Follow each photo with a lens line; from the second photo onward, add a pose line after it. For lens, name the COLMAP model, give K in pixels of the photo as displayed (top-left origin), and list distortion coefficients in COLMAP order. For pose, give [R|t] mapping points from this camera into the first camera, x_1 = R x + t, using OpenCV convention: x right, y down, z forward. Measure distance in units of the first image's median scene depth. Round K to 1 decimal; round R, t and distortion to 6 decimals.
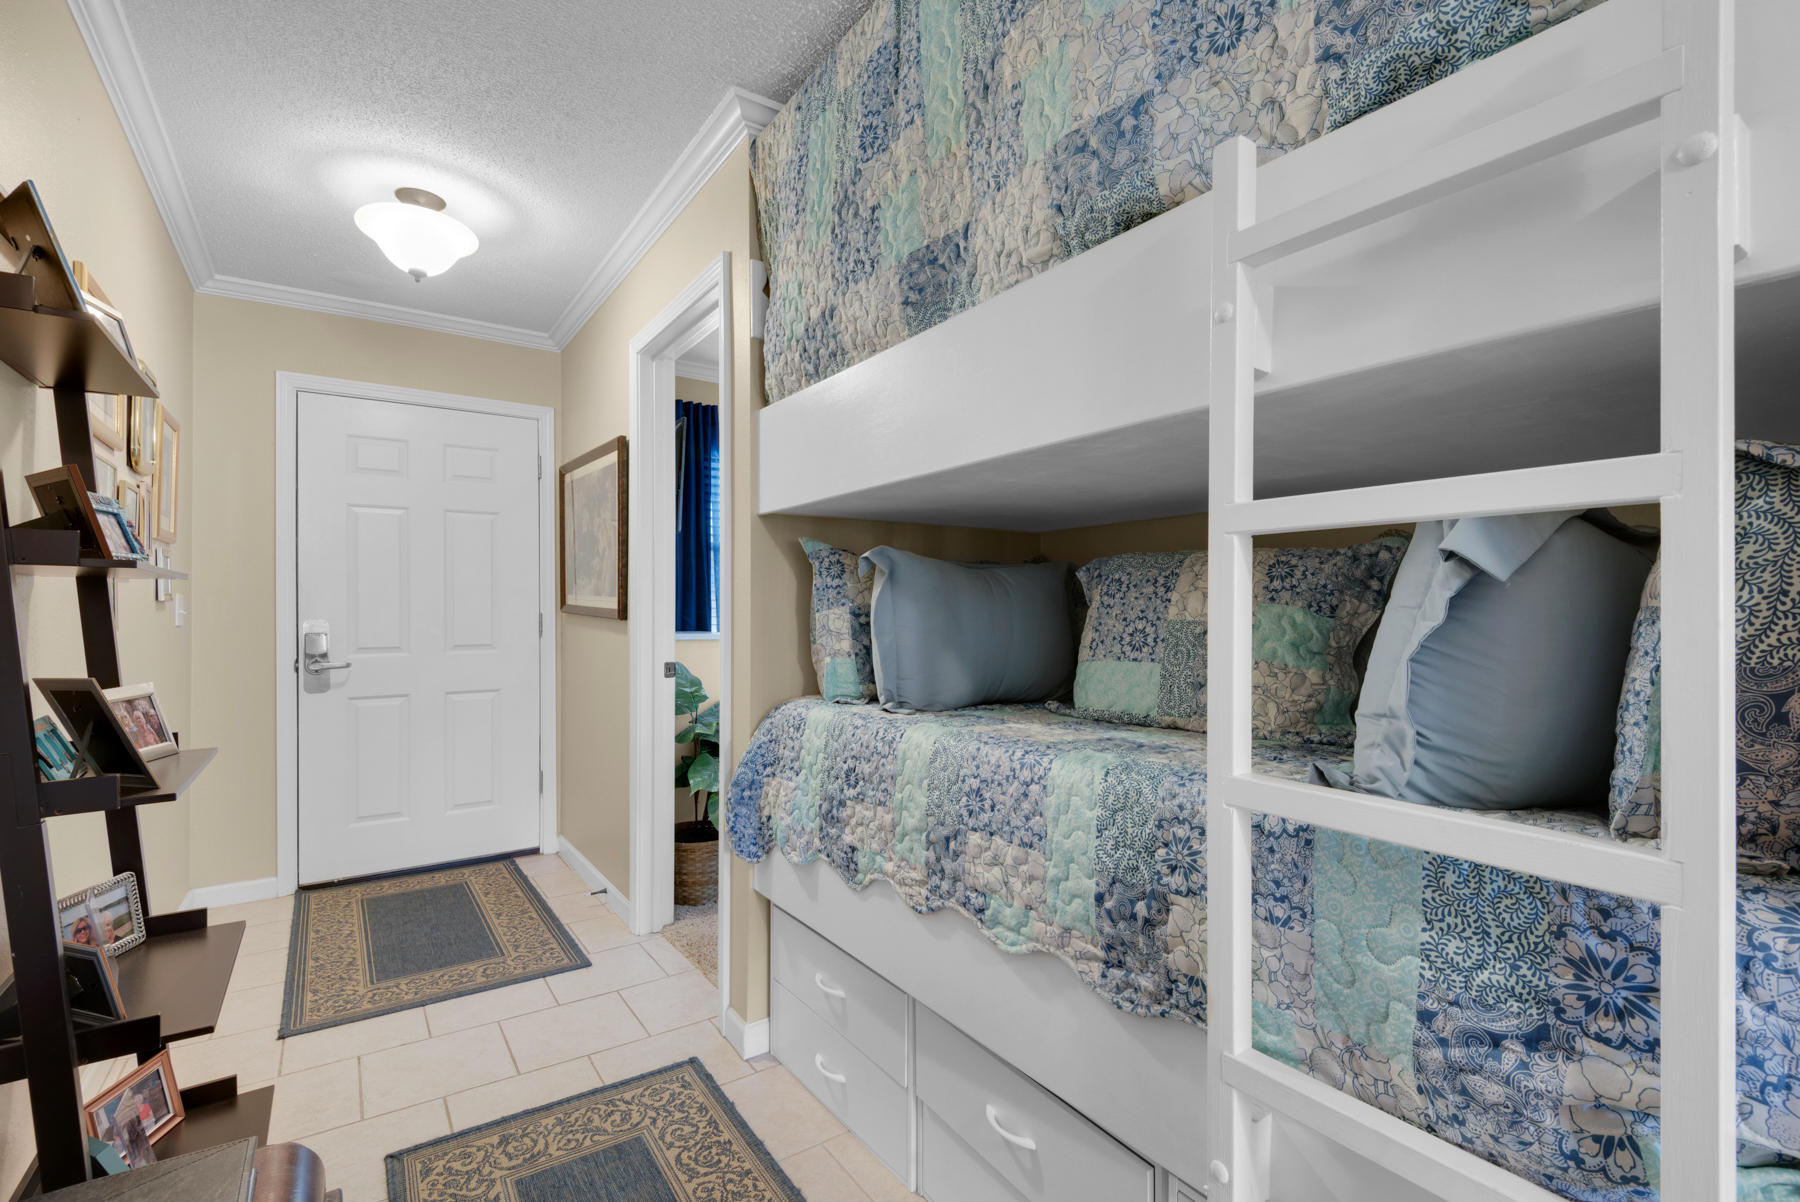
lens RADIAL K [[808.2, 0, 901.1], [0, 808.2, 606.5], [0, 0, 1]] dist [0.051847, -0.037781]
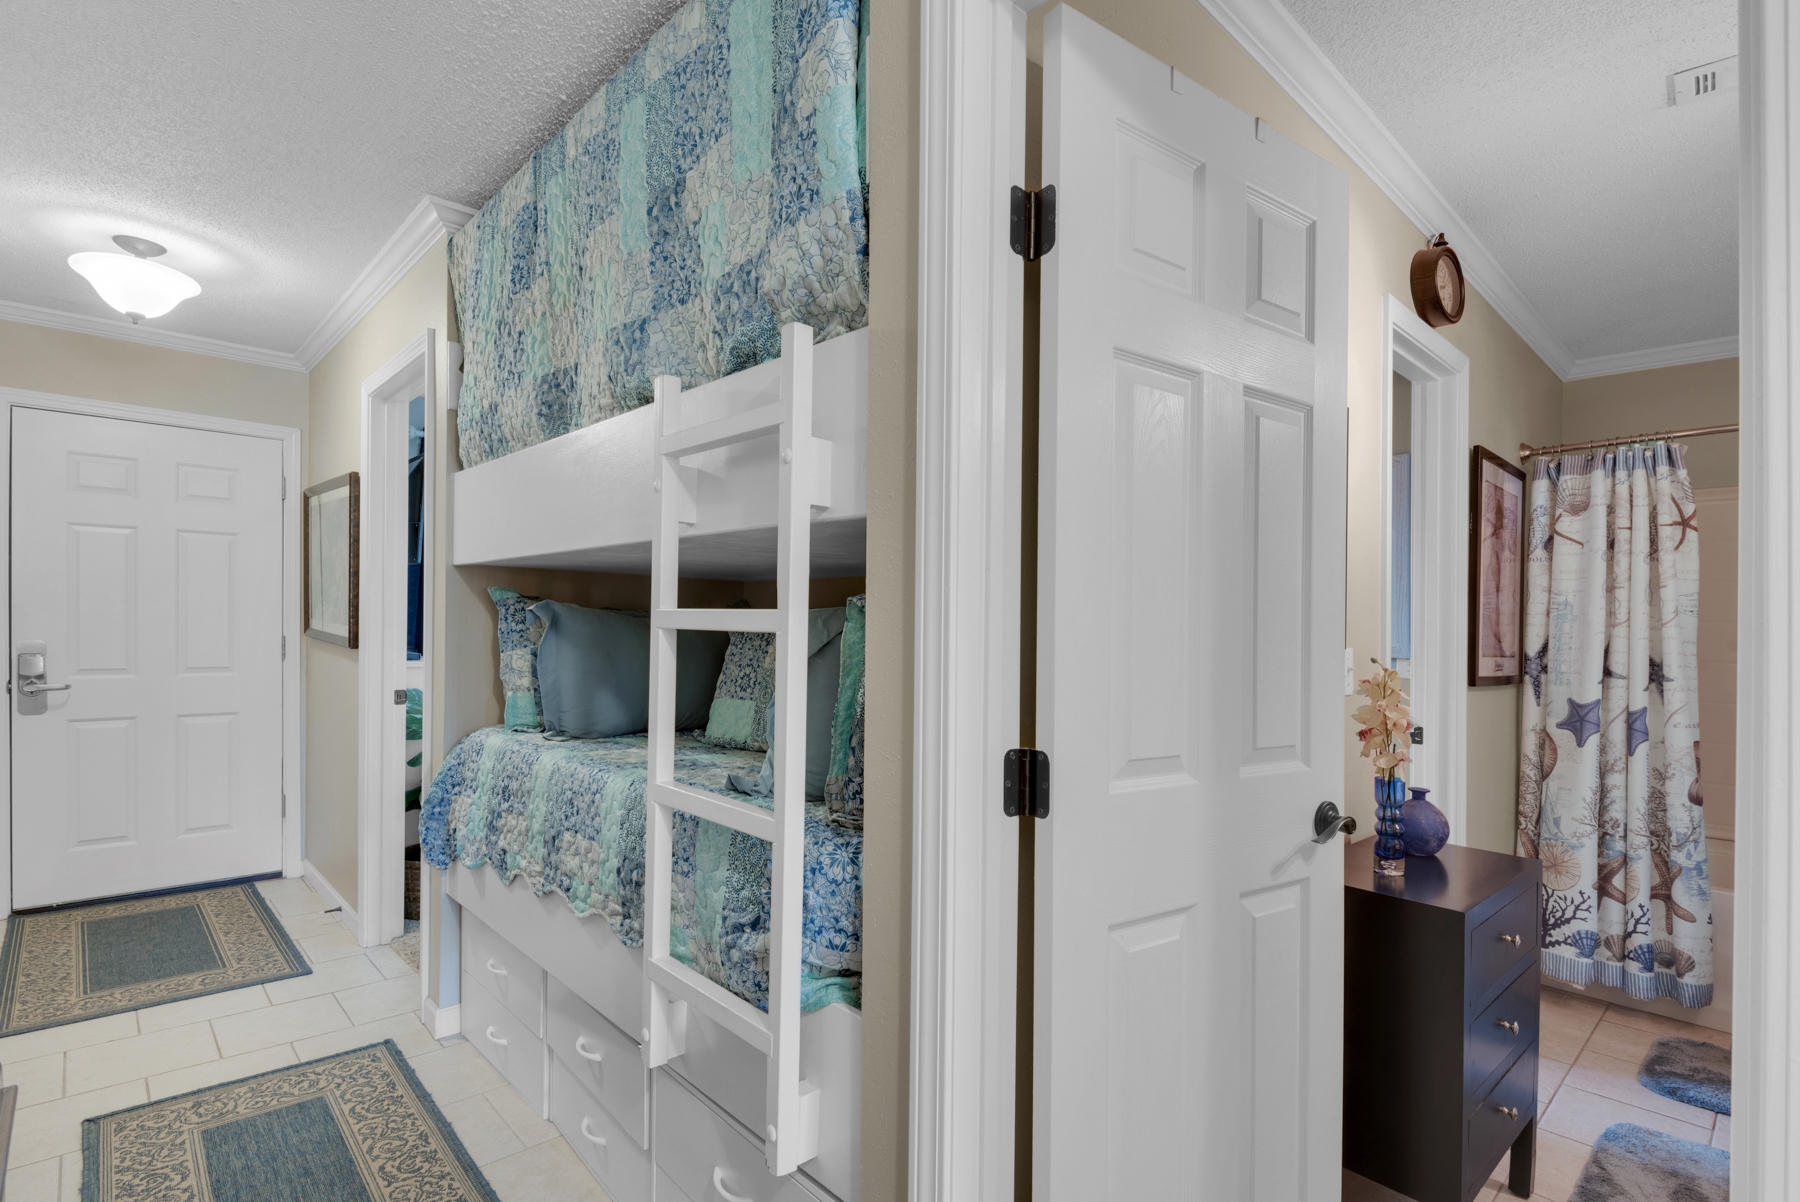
lens RADIAL K [[884.3, 0, 878.4], [0, 884.3, 636.5], [0, 0, 1]] dist [0.025656, -0.013991]
pose [[0.991722, 0.018534, 0.127060, 0.275072], [-0.020963, 0.999622, 0.017806, -0.051113], [-0.126682, -0.020322, 0.991735, -0.333074]]
